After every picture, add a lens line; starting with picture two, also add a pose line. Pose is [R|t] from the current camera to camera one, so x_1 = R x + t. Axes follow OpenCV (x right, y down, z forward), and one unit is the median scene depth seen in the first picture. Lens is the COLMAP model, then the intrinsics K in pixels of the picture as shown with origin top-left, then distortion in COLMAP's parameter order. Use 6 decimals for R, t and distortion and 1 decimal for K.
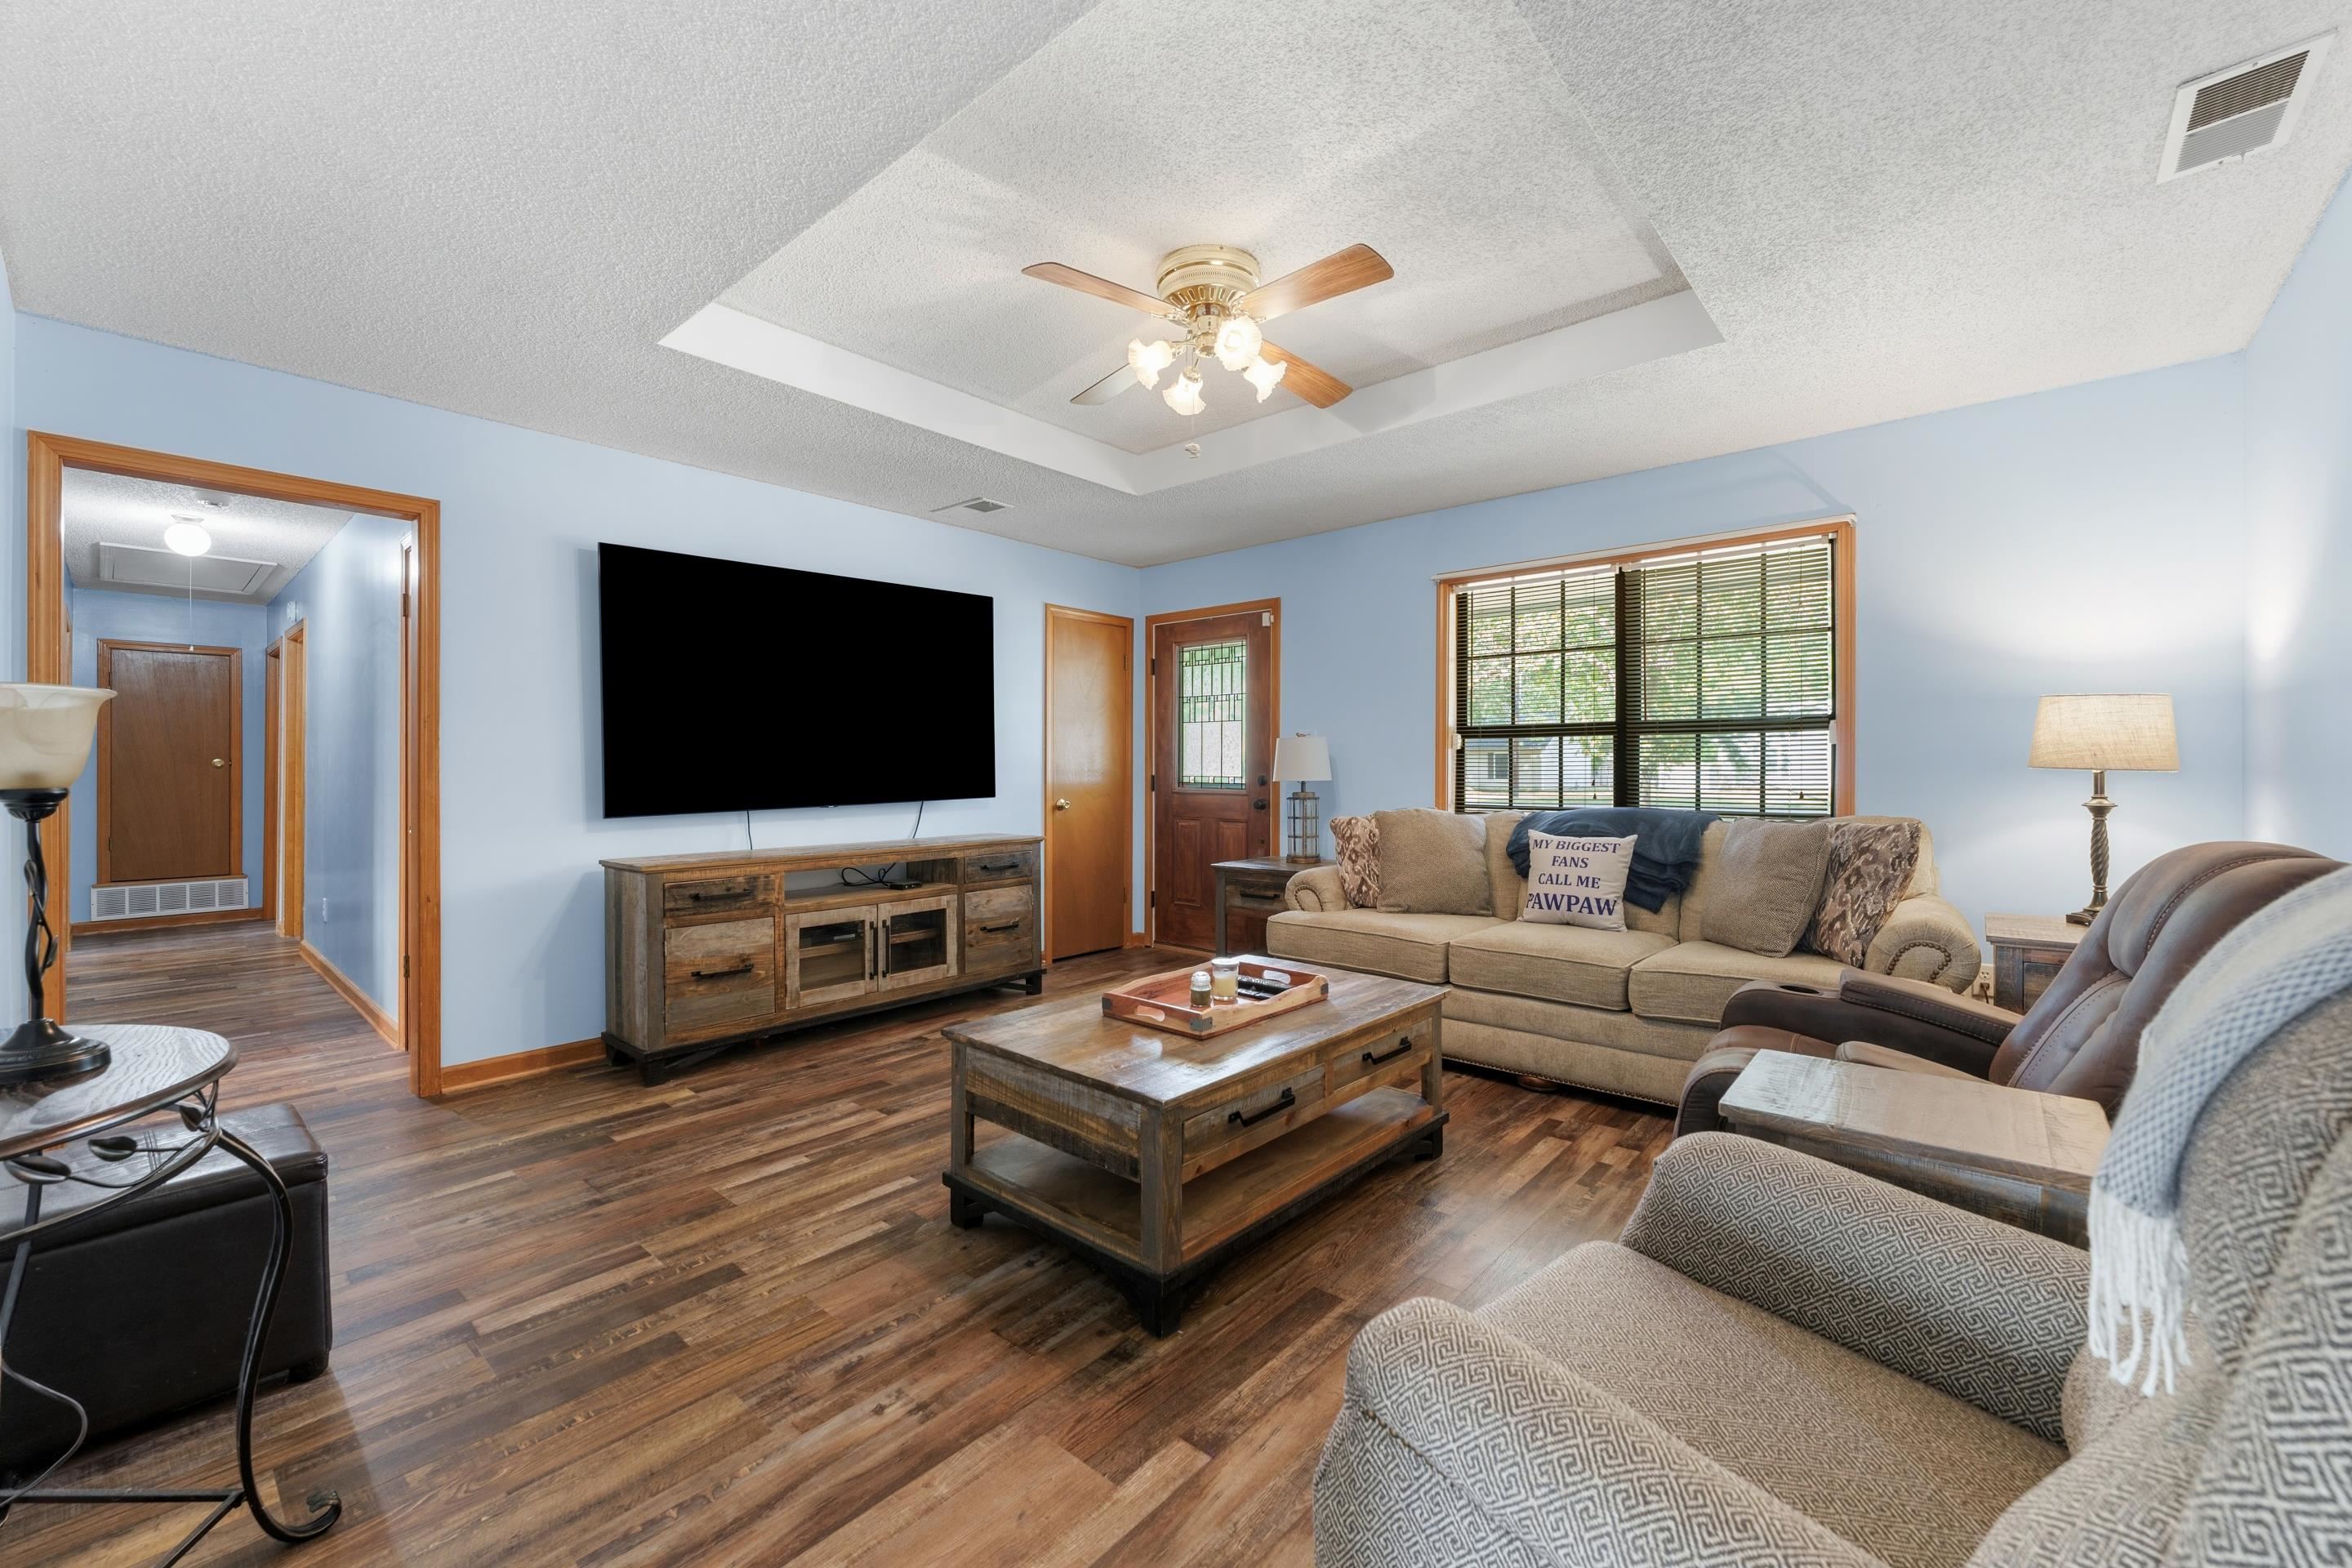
lens RADIAL K [[942.4, 0, 1174.4], [0, 942.4, 771.1], [0, 0, 1]] dist [0.001529, 0.000121]
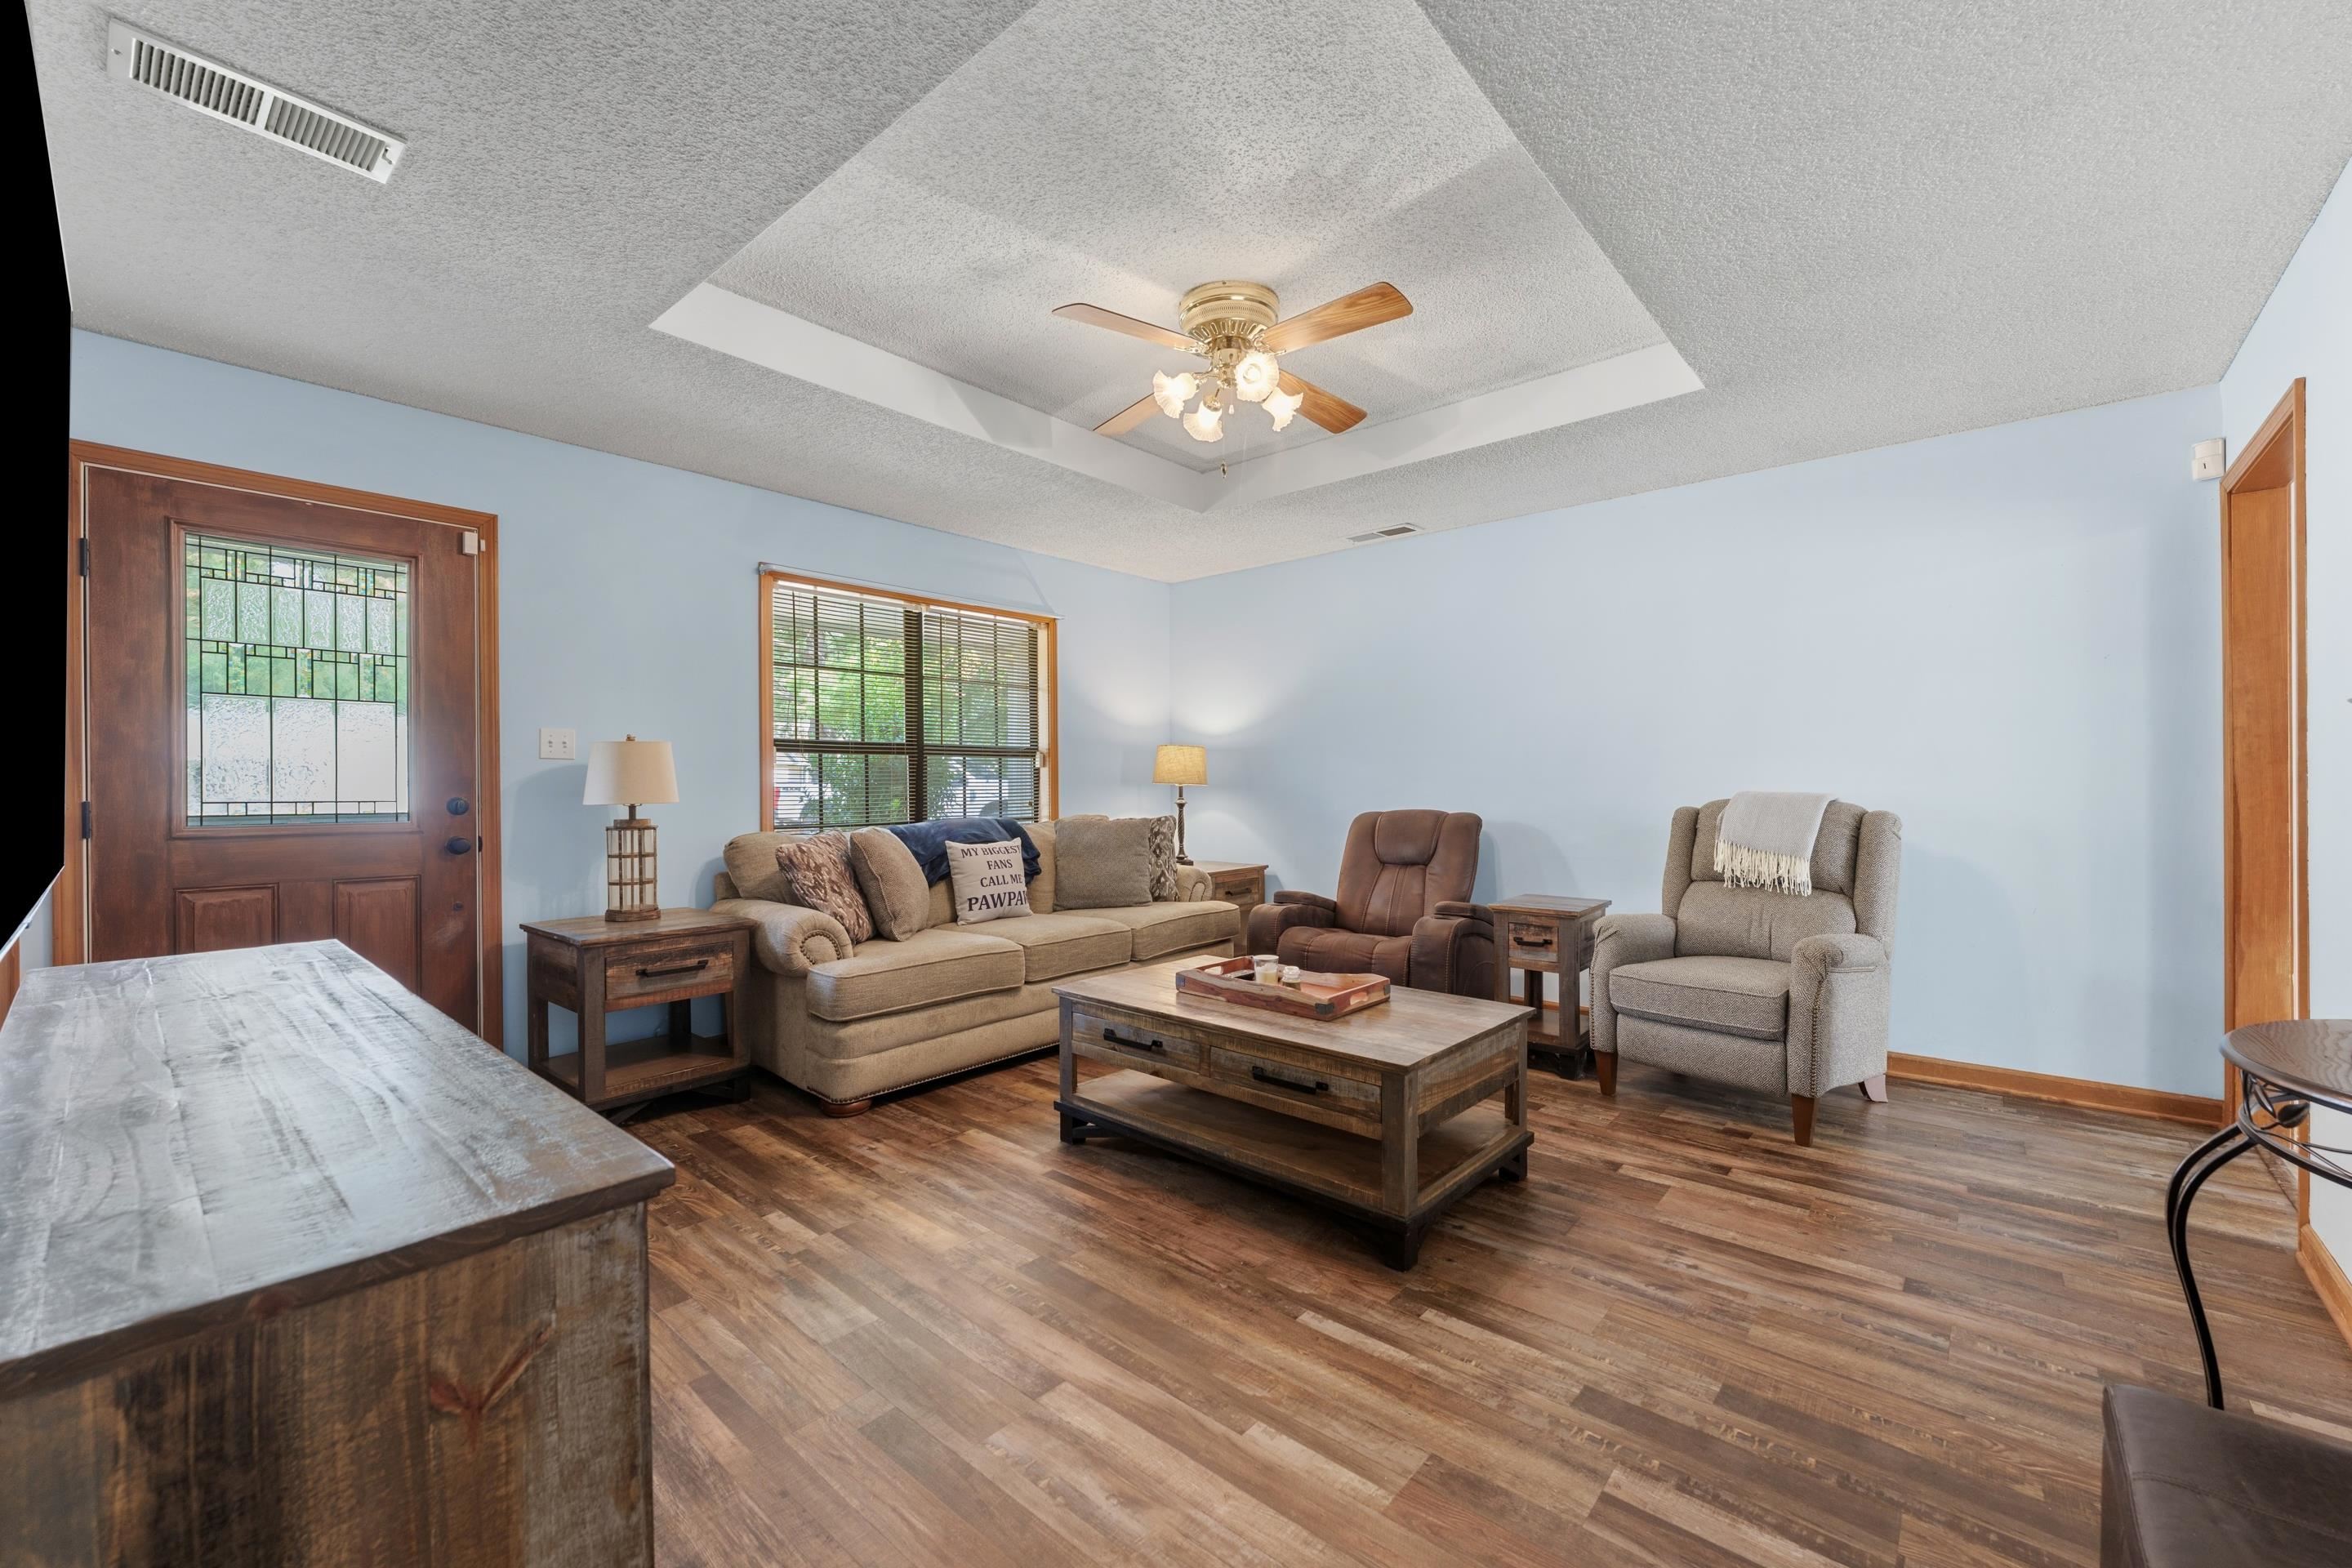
lens RADIAL K [[935.7, 0, 1173.5], [0, 935.7, 787.3], [0, 0, 1]] dist [-0.000457, -0.000082]
pose [[0.002560, -0.001375, 0.999996, -1.002247], [0.007901, 0.999968, 0.001354, 0.001401], [-0.999966, 0.007897, 0.002570, 1.063243]]
